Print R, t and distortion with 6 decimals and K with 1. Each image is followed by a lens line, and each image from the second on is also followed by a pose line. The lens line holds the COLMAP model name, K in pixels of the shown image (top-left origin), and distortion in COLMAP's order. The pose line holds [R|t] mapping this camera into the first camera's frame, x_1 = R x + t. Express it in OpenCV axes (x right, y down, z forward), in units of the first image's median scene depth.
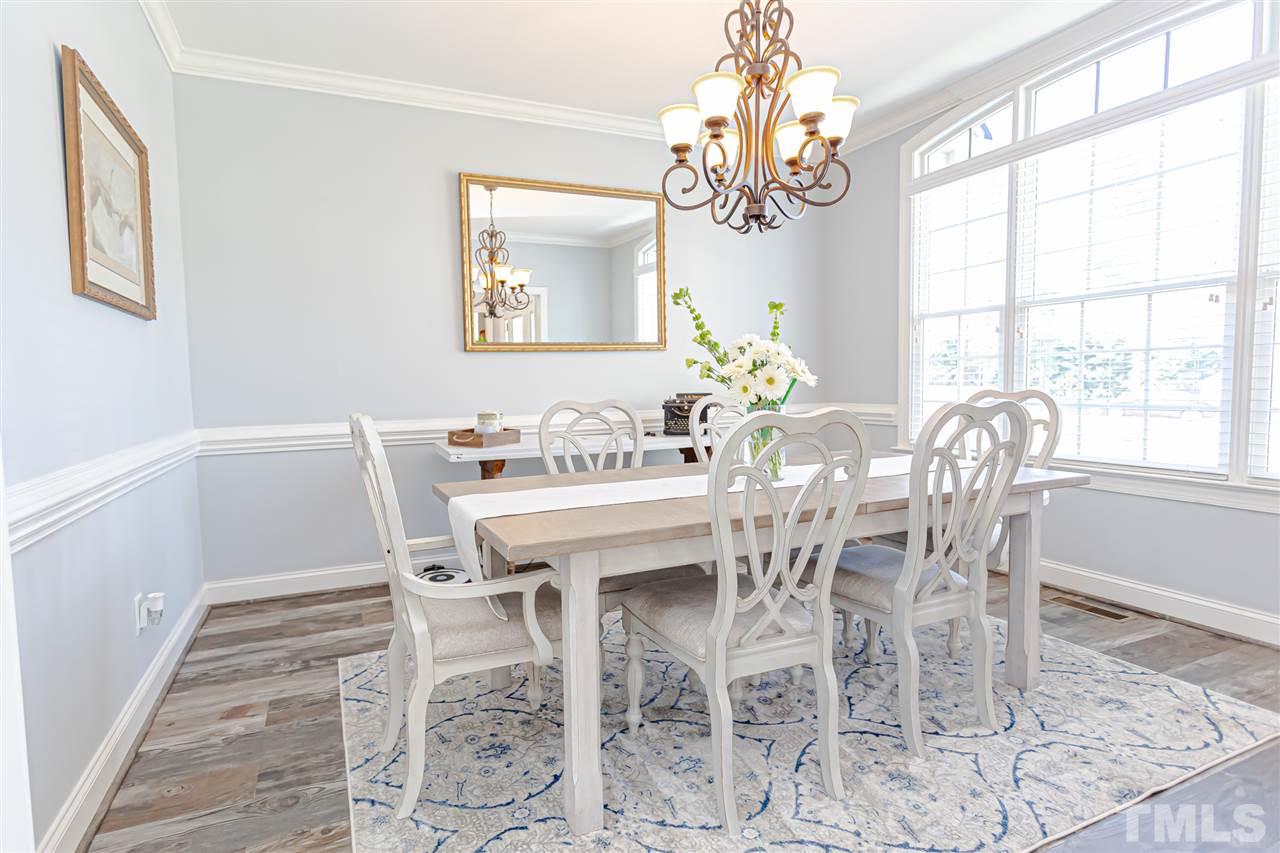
lens RADIAL K [[675.1, 0, 651.9], [0, 675.1, 419.0], [0, 0, 1]] dist [-0.004563, -0.001168]
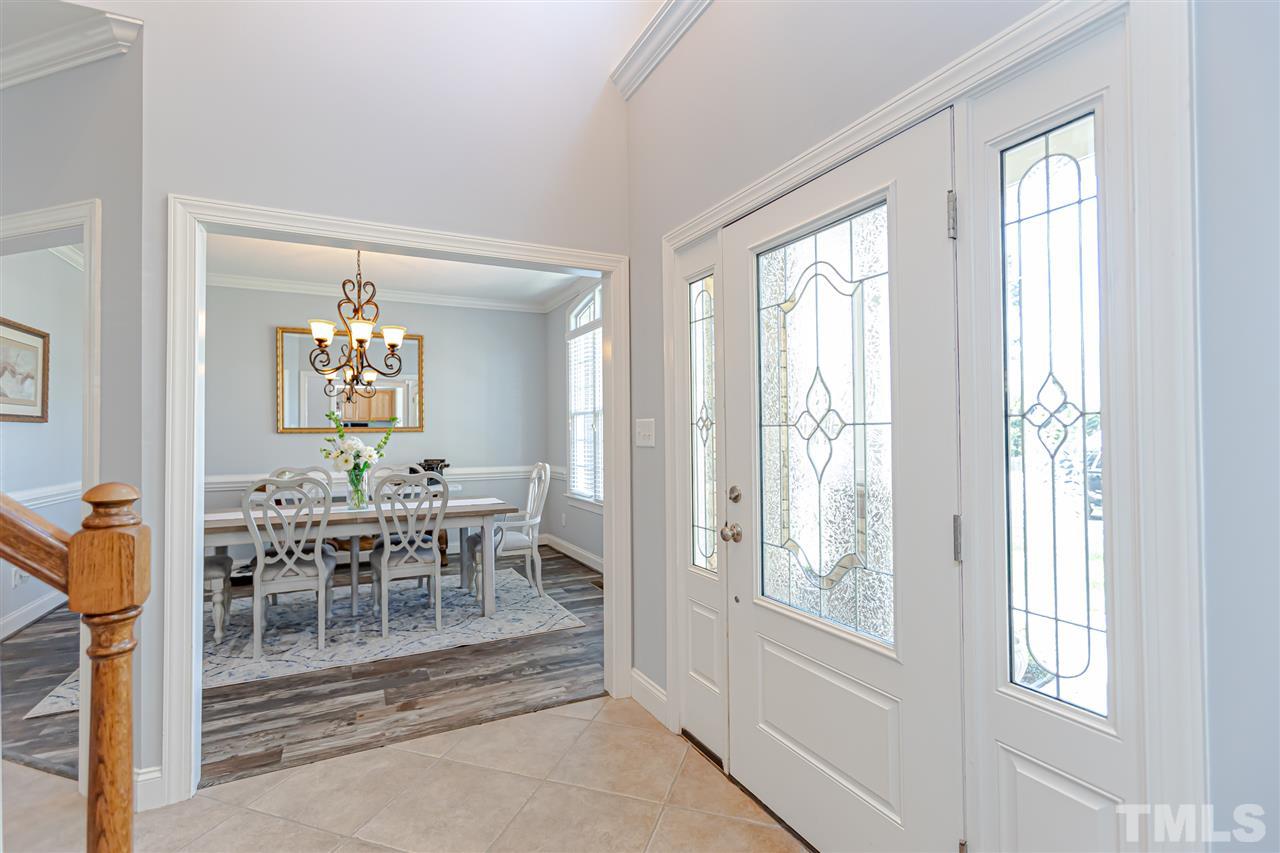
lens RADIAL K [[565.6, 0, 630.2], [0, 565.6, 425.3], [0, 0, 1]] dist [0.001406, 0.002178]
pose [[0.998330, 0.012986, 0.056282, 0.886779], [-0.008795, 0.997214, -0.074079, -0.041983], [-0.057087, 0.073460, 0.995663, -0.747244]]
